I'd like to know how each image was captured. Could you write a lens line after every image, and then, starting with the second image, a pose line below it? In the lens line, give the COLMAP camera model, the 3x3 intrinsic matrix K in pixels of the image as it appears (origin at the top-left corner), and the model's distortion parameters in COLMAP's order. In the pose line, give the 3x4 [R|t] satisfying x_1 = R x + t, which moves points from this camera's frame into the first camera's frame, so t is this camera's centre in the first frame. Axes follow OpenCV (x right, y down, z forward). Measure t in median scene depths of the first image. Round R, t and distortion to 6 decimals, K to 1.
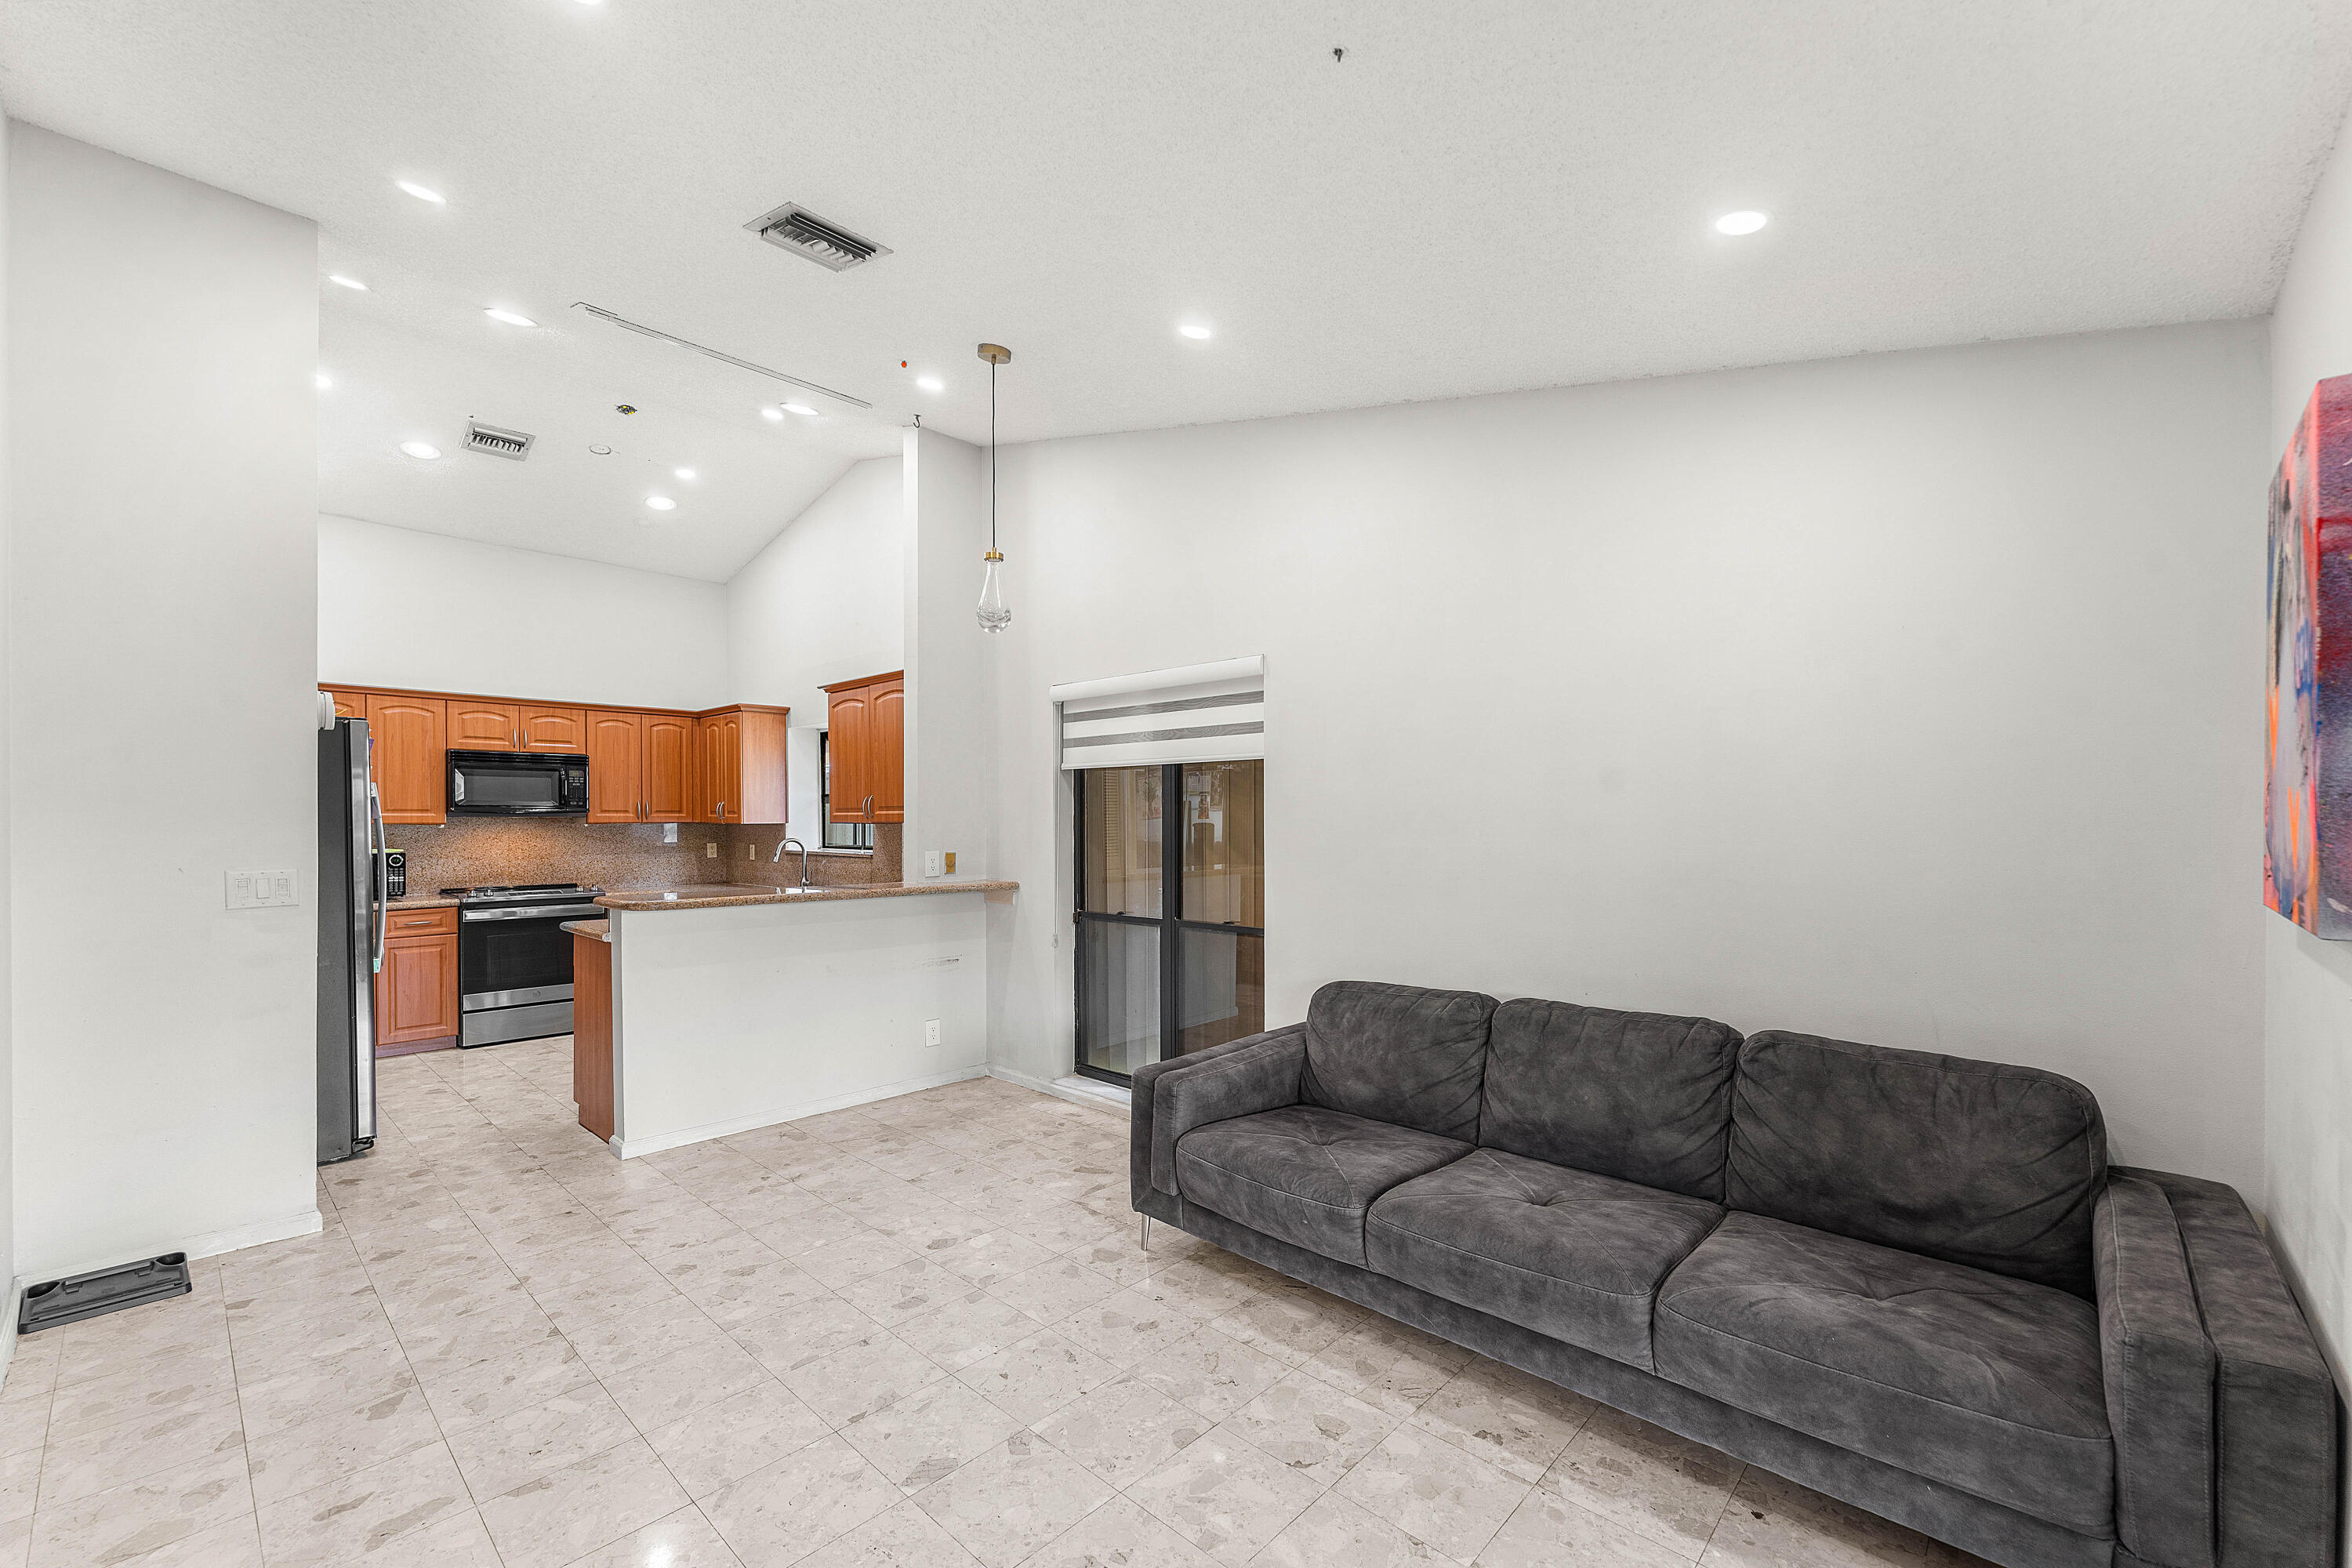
lens RADIAL K [[956.5, 0, 1178.8], [0, 956.5, 822.1], [0, 0, 1]] dist [0.000474, 0.000006]
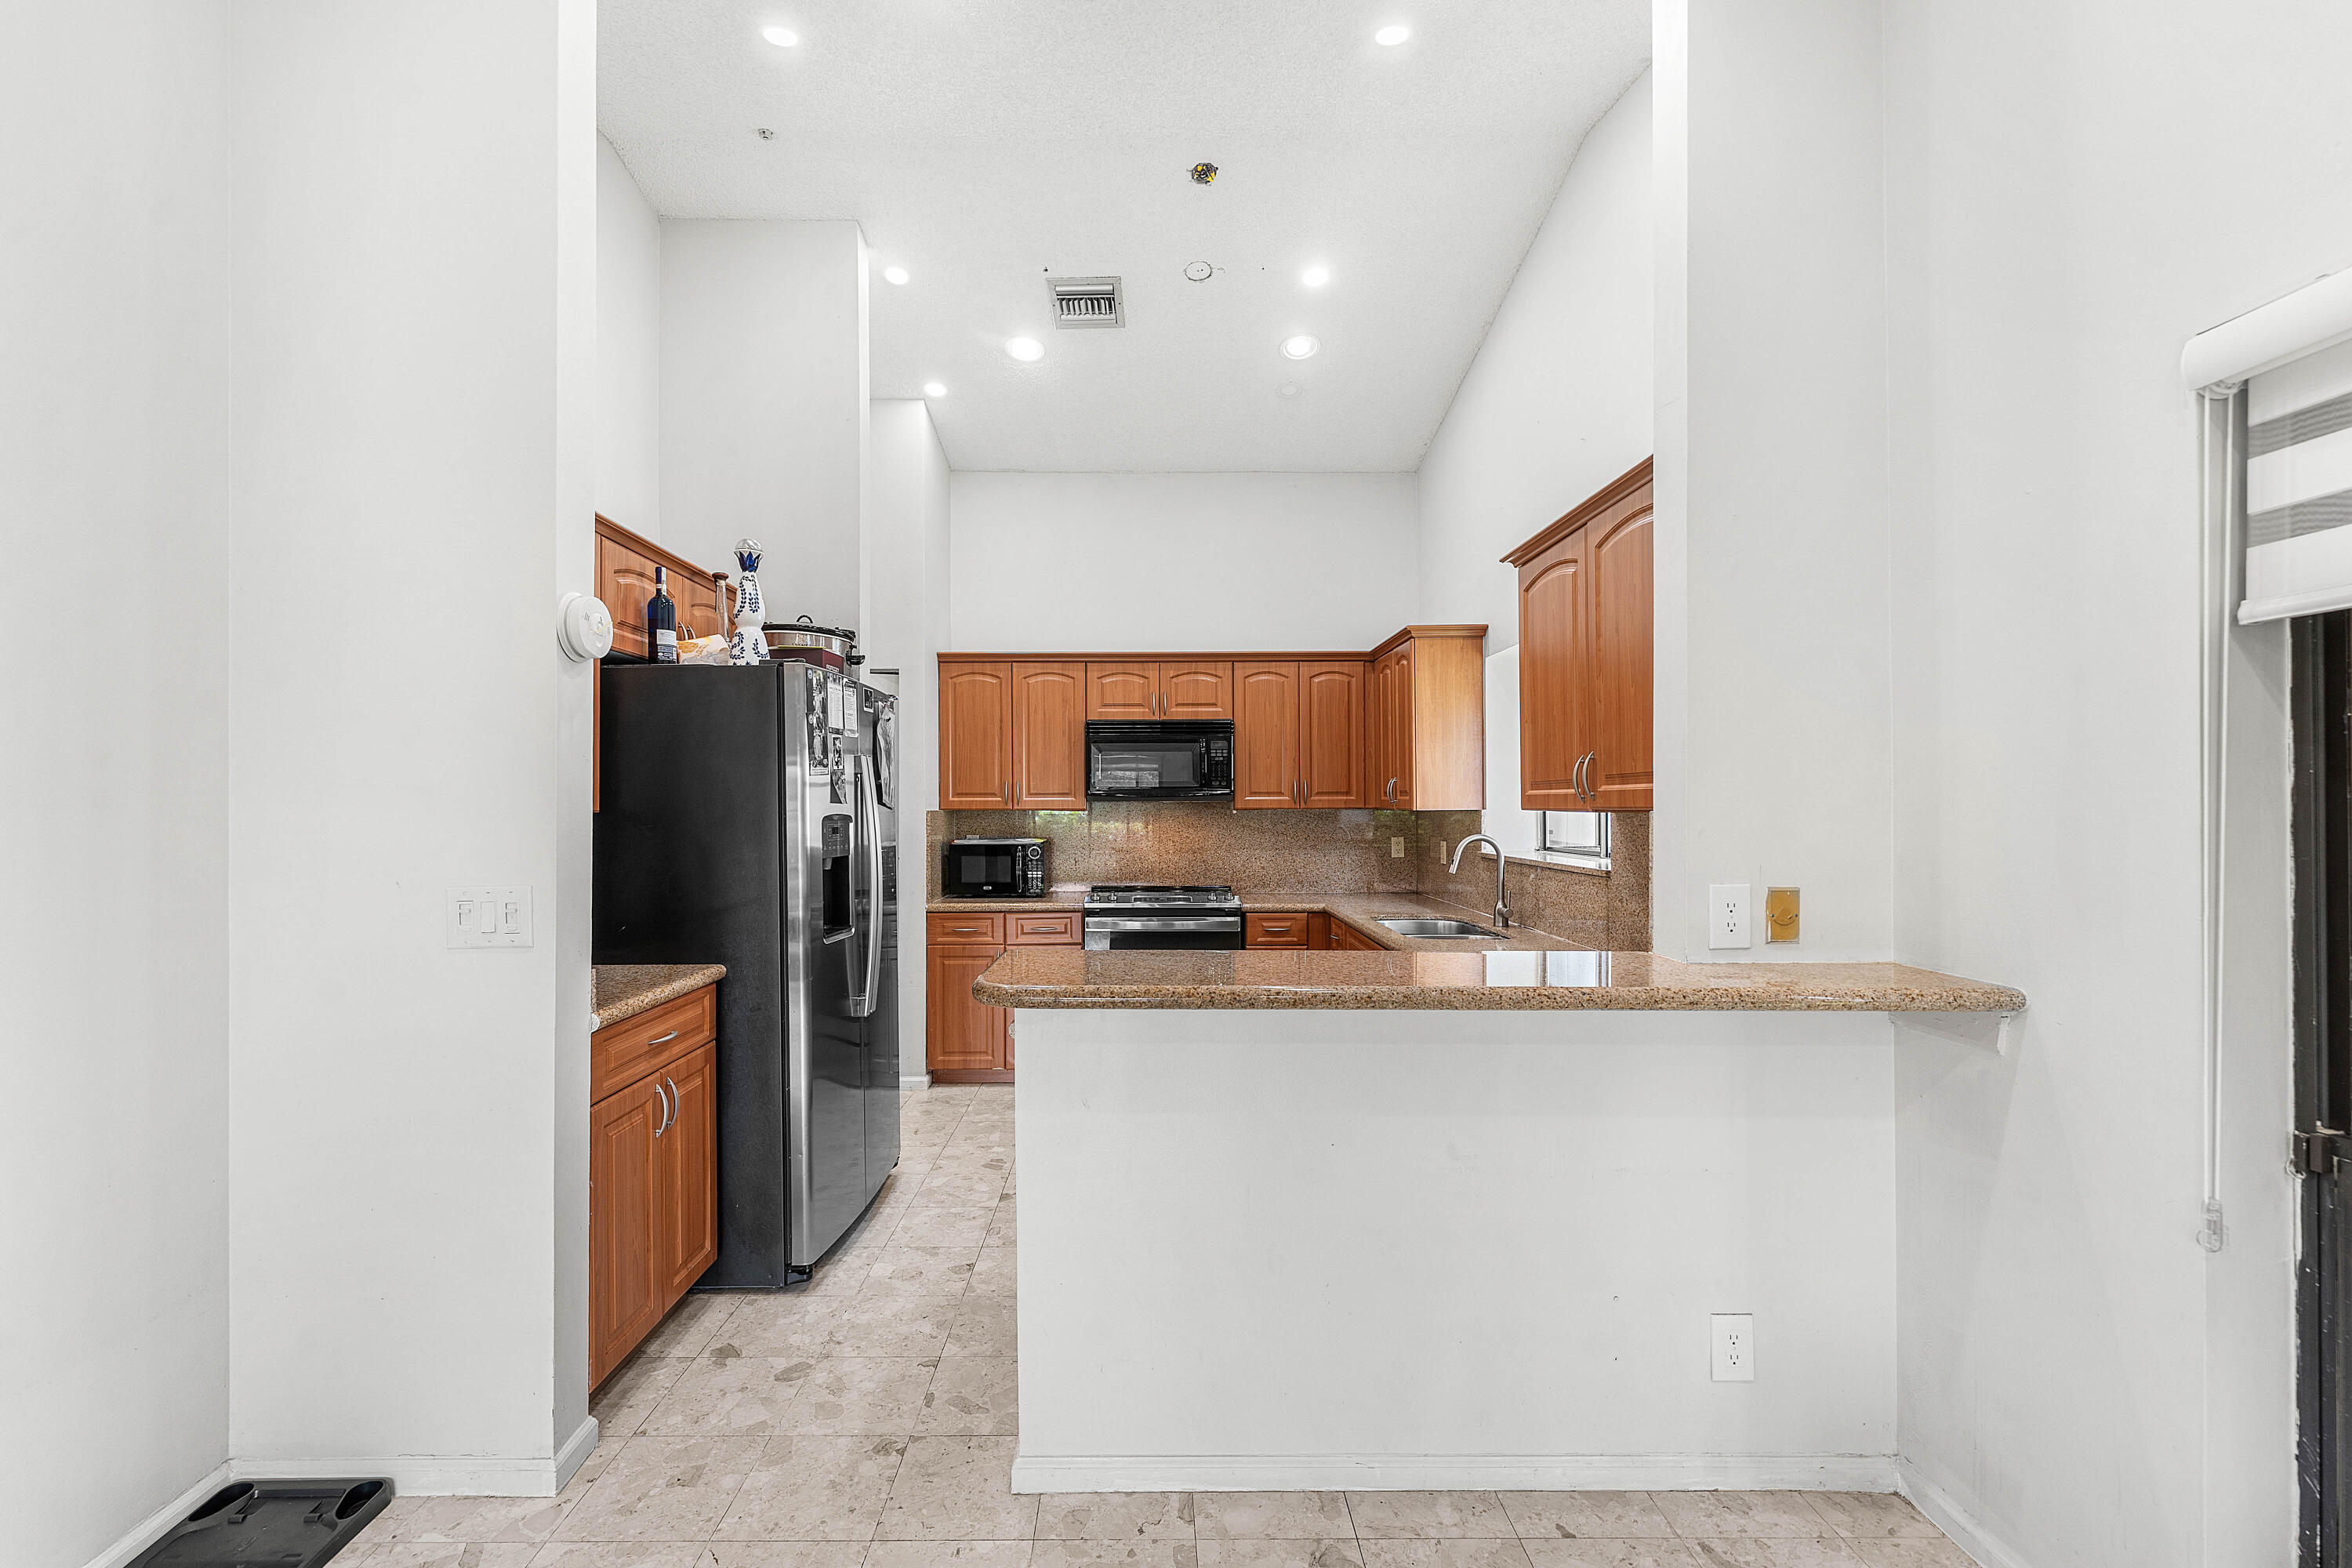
lens RADIAL K [[940.2, 0, 1170.6], [0, 940.2, 805.6], [0, 0, 1]] dist [0.001492, -0.000514]
pose [[0.684674, -0.001377, -0.728848, -0.117676], [0.000153, 0.999998, -0.001745, -0.000645], [0.728849, 0.001083, 0.684673, 0.500258]]
